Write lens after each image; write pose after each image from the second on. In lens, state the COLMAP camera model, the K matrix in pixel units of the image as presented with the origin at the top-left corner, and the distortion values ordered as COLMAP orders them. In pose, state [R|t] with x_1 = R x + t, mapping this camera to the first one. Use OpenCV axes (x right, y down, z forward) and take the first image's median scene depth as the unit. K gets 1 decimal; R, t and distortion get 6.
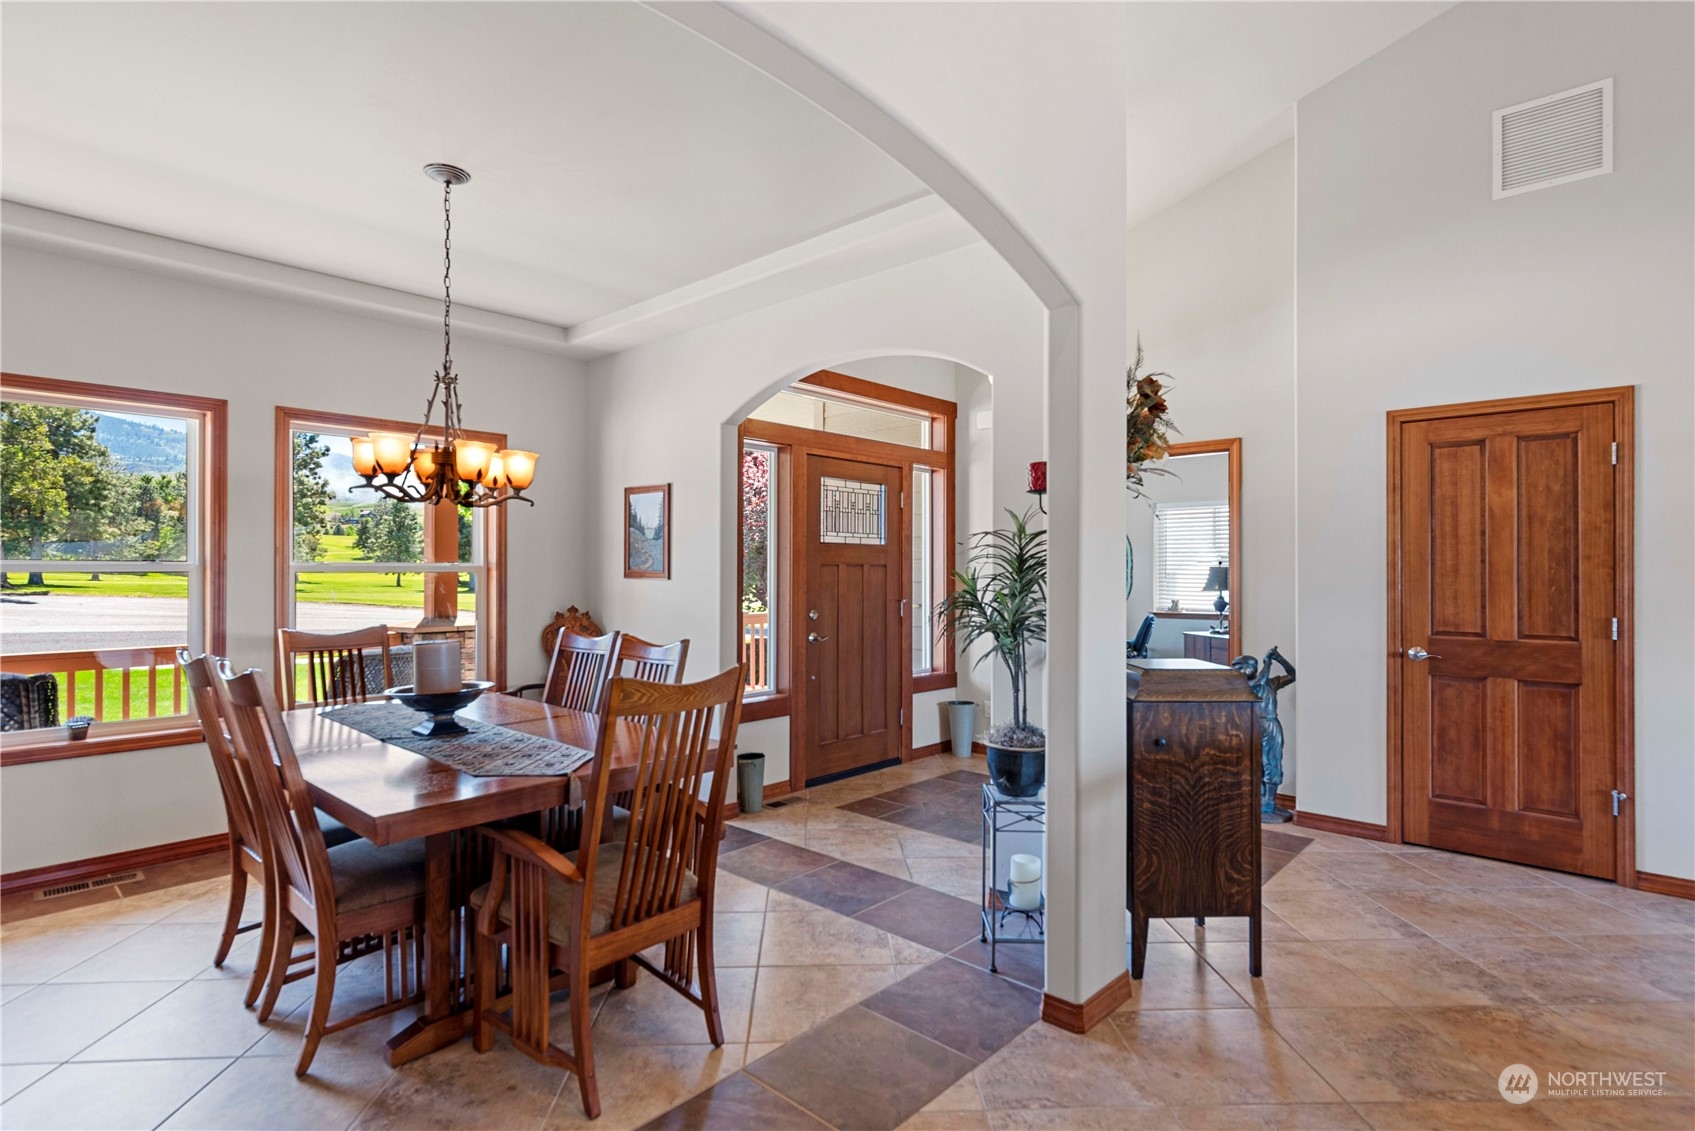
lens RADIAL K [[811.8, 0, 858.4], [0, 811.8, 568.2], [0, 0, 1]] dist [0.004197, -0.000097]
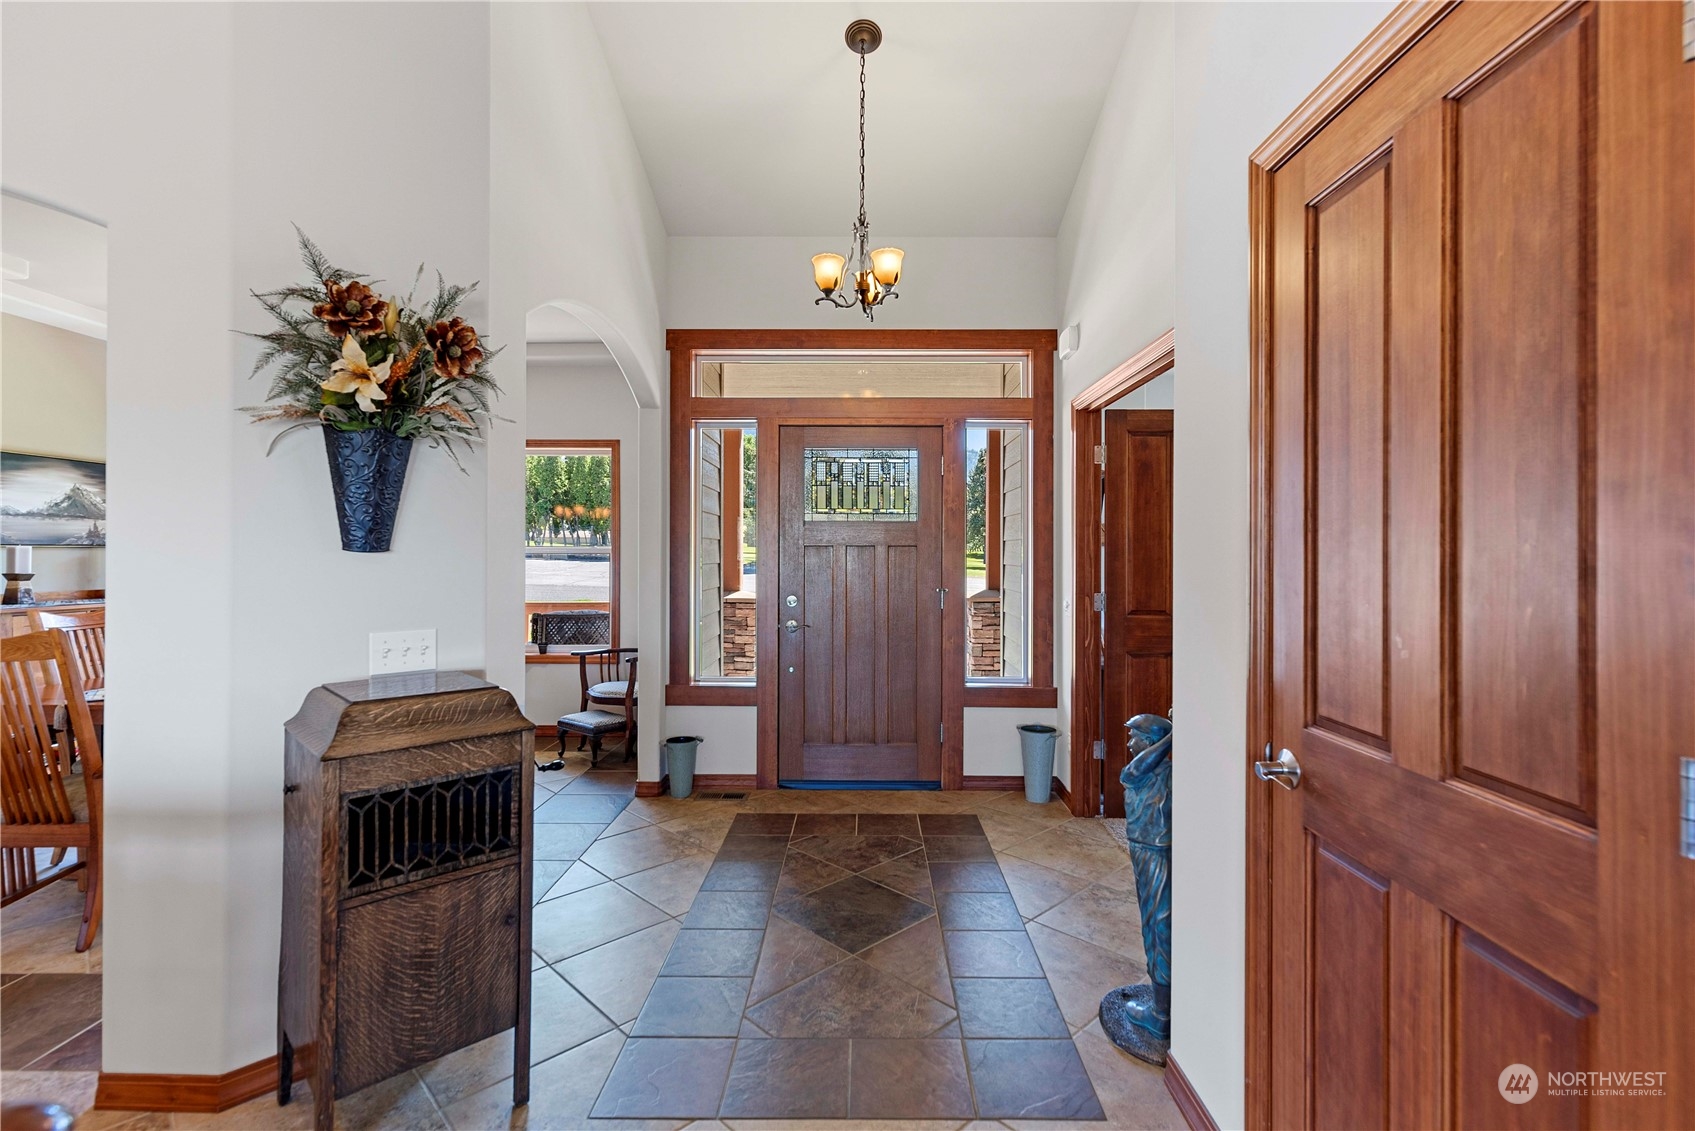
lens RADIAL K [[764.7, 0, 854.0], [0, 764.7, 553.5], [0, 0, 1]] dist [-0.000222, -0.000011]
pose [[0.682667, 0.001774, -0.730728, 0.721852], [-0.001912, 0.999998, 0.000642, 0.004484], [0.730727, 0.000959, 0.682669, 0.542118]]
